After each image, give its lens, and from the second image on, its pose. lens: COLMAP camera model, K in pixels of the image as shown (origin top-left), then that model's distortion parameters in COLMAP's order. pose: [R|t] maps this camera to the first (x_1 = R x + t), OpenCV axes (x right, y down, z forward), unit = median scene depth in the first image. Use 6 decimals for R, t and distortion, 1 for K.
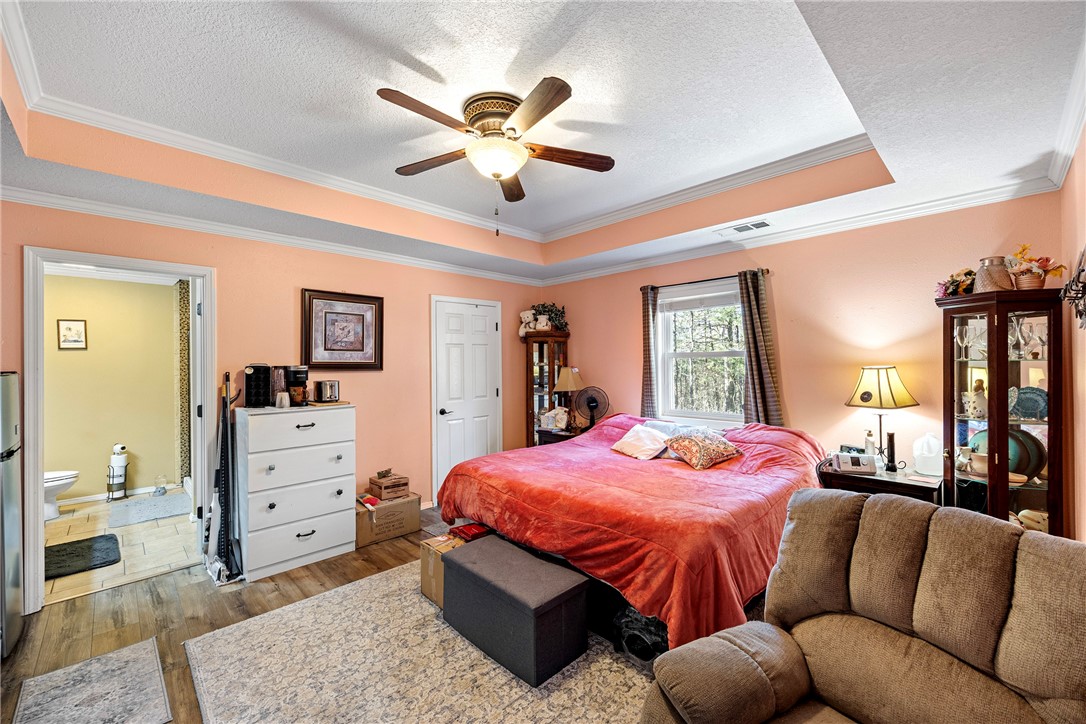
lens RADIAL K [[436.0, 0, 542.9], [0, 436.0, 363.7], [0, 0, 1]] dist [0.001628, 0.000214]
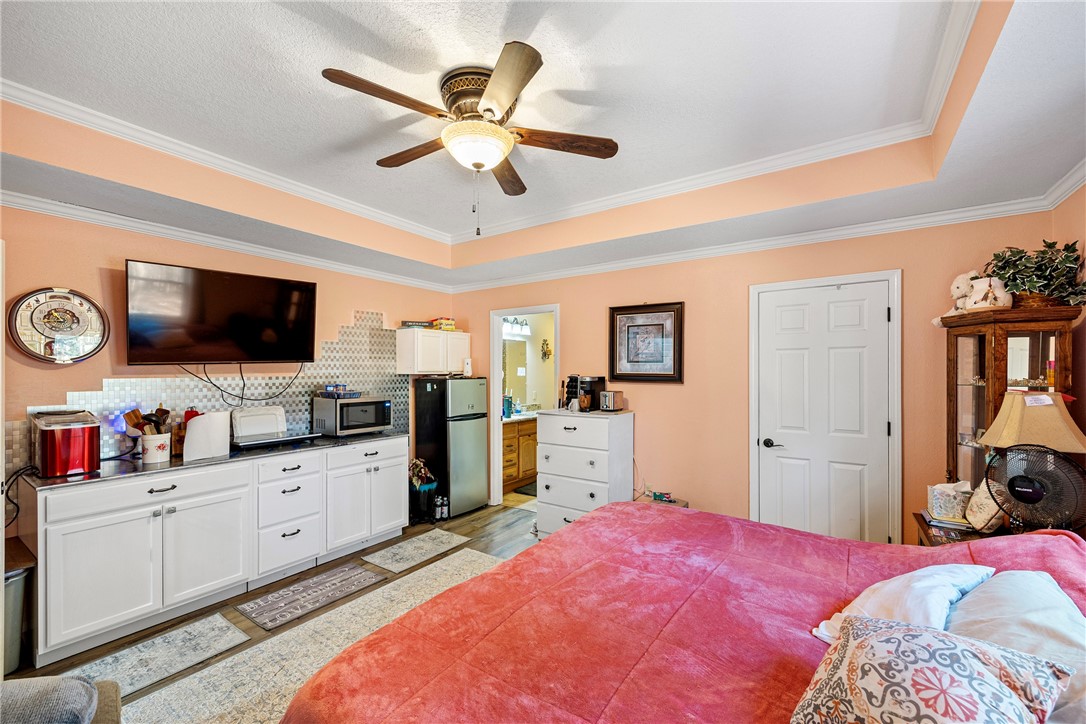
lens RADIAL K [[433.9, 0, 547.9], [0, 433.9, 369.8], [0, 0, 1]] dist [-0.000120, 0.000026]
pose [[0.201943, 0.007510, -0.979369, 0.502728], [-0.006535, 0.999959, 0.006321, -0.017976], [0.979376, 0.005124, 0.201983, 0.613637]]
